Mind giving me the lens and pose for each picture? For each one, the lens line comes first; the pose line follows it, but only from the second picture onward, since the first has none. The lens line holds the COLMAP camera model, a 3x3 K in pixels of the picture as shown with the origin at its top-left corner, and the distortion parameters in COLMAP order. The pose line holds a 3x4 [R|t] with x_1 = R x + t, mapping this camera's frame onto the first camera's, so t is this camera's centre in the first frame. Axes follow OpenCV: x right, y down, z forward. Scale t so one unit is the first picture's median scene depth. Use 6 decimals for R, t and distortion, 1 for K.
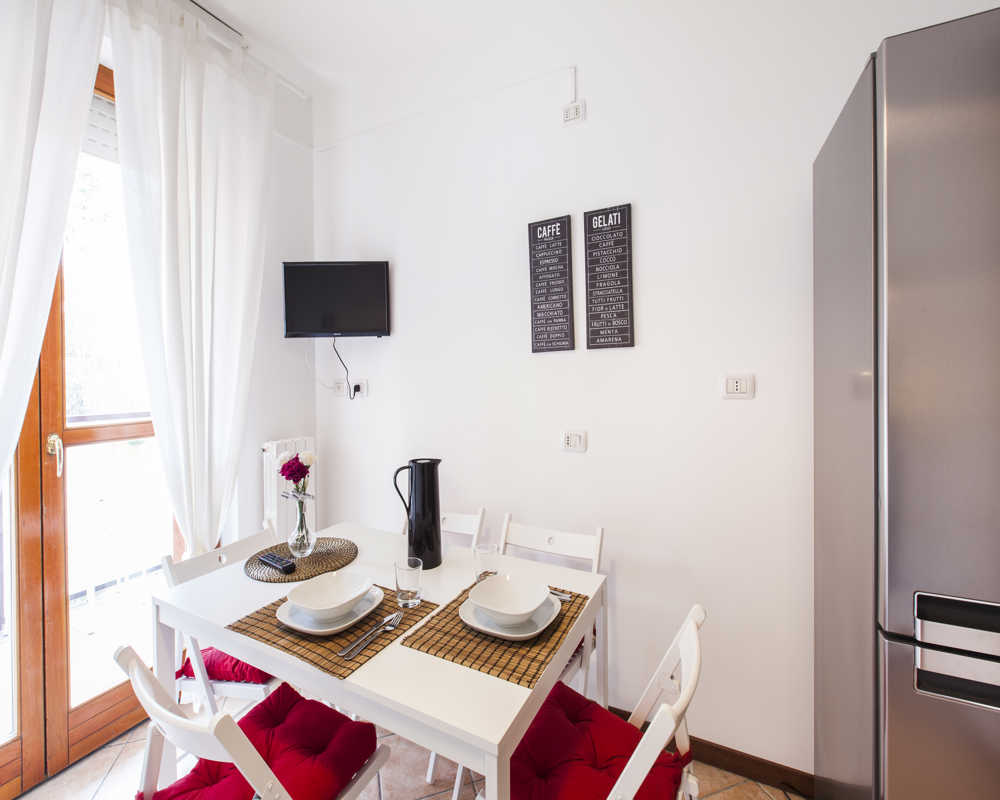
lens RADIAL K [[418.5, 0, 500.0], [0, 418.5, 400.0], [0, 0, 1]] dist [-0.000194, -0.000090]
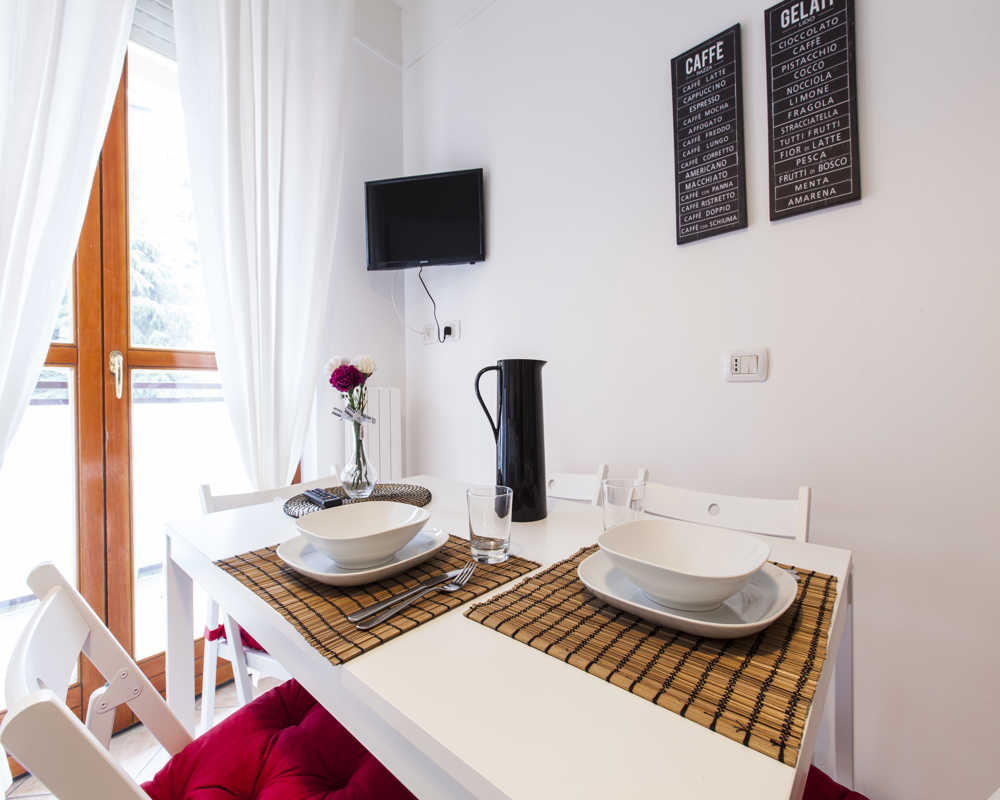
lens RADIAL K [[445.2, 0, 503.0], [0, 445.2, 396.4], [0, 0, 1]] dist [-0.000023, -0.000218]
pose [[0.970700, -0.001027, -0.240291, -0.037927], [0.001011, 0.999999, -0.000188, 0.200022], [0.240291, -0.000061, 0.970701, 0.305621]]
